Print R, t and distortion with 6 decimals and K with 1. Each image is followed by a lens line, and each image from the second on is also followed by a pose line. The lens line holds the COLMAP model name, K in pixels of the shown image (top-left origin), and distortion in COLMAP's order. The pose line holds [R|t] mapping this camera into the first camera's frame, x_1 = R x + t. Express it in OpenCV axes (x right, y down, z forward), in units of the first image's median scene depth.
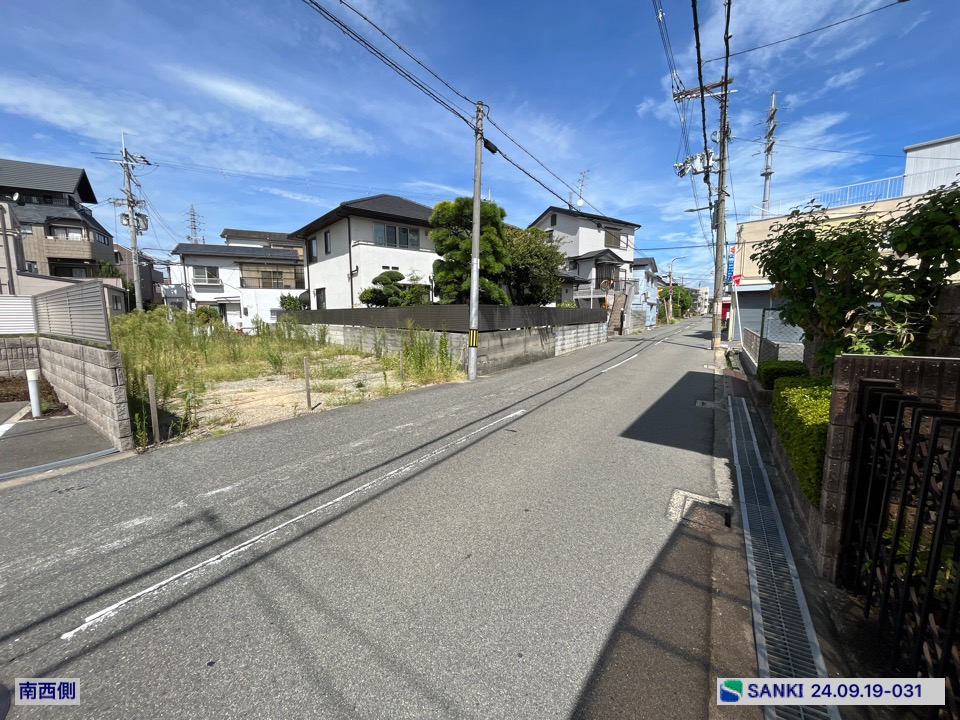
lens RADIAL K [[390.9, 0, 477.1], [0, 390.9, 360.9], [0, 0, 1]] dist [-0.002209, 0.000339]
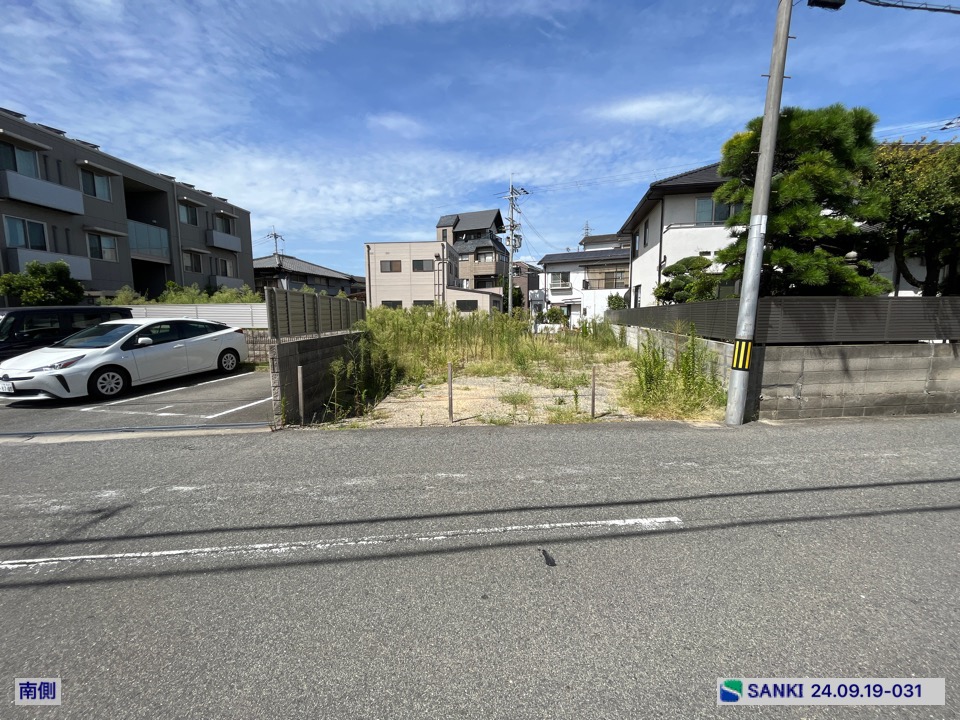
lens RADIAL K [[390.9, 0, 477.8], [0, 390.9, 360.0], [0, 0, 1]] dist [-0.002209, 0.000339]
pose [[0.622566, 0.088444, -0.777553, 0.104059], [-0.090261, 0.995077, 0.040917, -0.020068], [0.777345, 0.044709, 0.627484, 0.169368]]
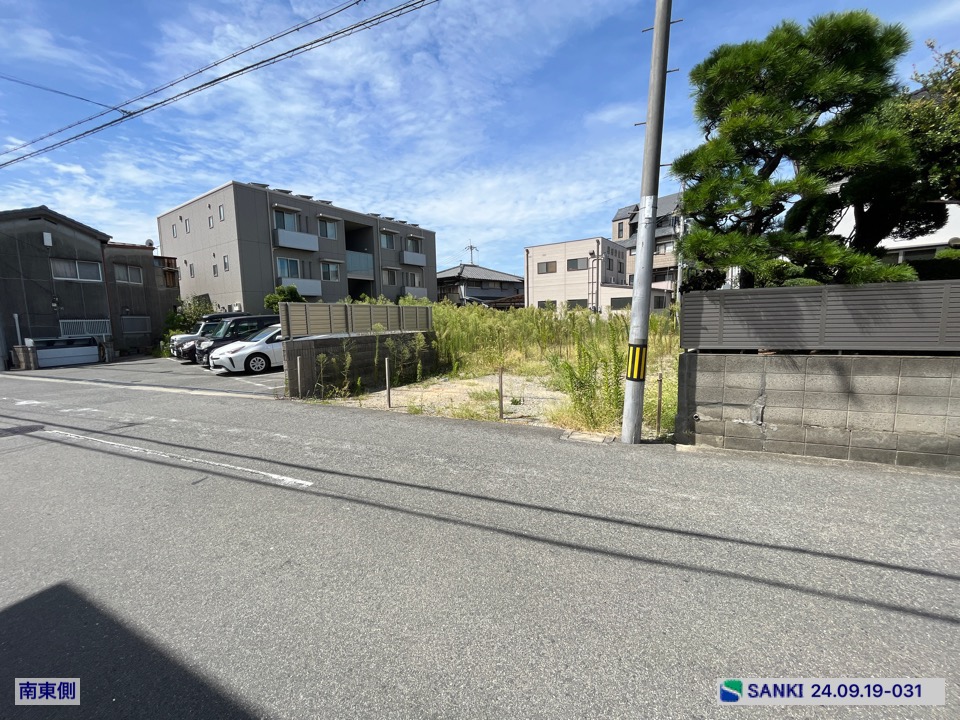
lens RADIAL K [[390.9, 0, 477.9], [0, 390.9, 357.6], [0, 0, 1]] dist [-0.002209, 0.000339]
pose [[0.141913, 0.101366, -0.984675, 0.235995], [-0.094976, 0.991548, 0.088386, -0.046086], [0.985312, 0.080977, 0.150341, 0.377914]]
